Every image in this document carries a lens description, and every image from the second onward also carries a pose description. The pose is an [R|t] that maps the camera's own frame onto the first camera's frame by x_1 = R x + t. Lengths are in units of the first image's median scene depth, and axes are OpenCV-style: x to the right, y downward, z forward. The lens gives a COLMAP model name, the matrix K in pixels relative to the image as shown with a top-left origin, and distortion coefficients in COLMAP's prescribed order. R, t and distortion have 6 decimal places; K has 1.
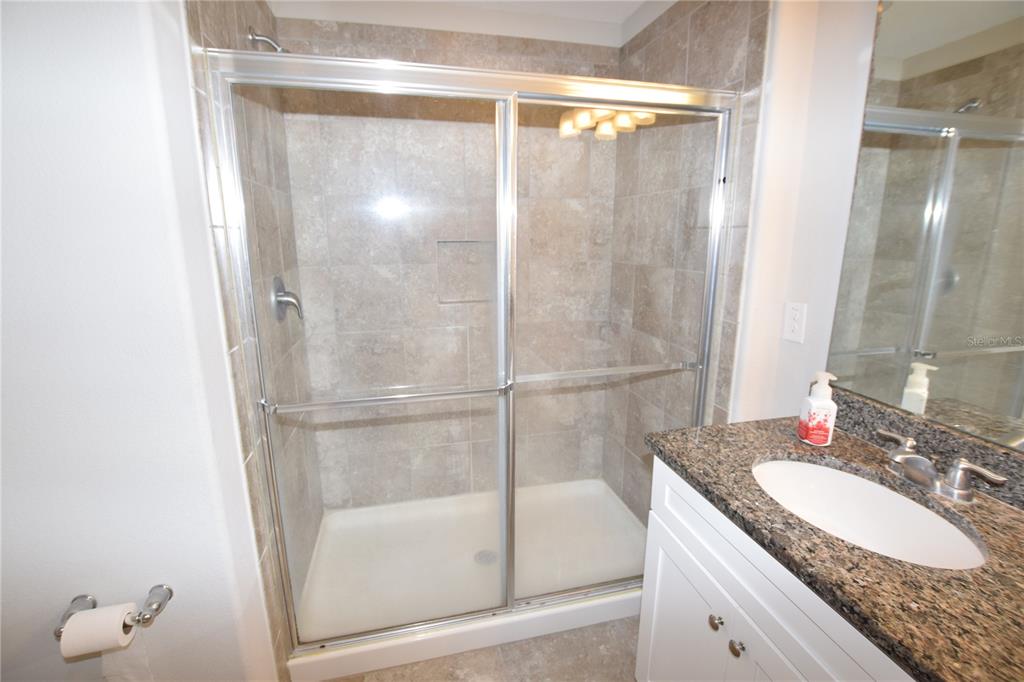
lens RADIAL K [[450.6, 0, 510.0], [0, 450.6, 340.0], [0, 0, 1]] dist [-0.033822, 0.006269]
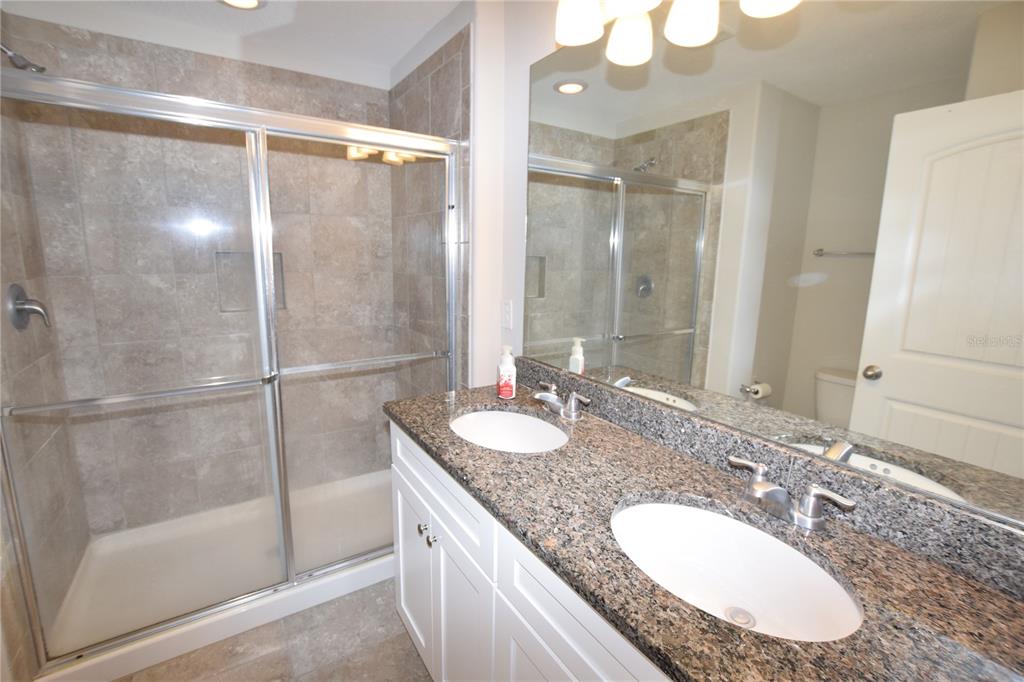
lens RADIAL K [[450.6, 0, 509.0], [0, 450.6, 339.0], [0, 0, 1]] dist [-0.033822, 0.006269]
pose [[0.941112, -0.042038, 0.335471, 0.138037], [0.055912, 0.997929, -0.031801, 0.057135], [-0.333440, 0.048685, 0.941513, -0.201670]]
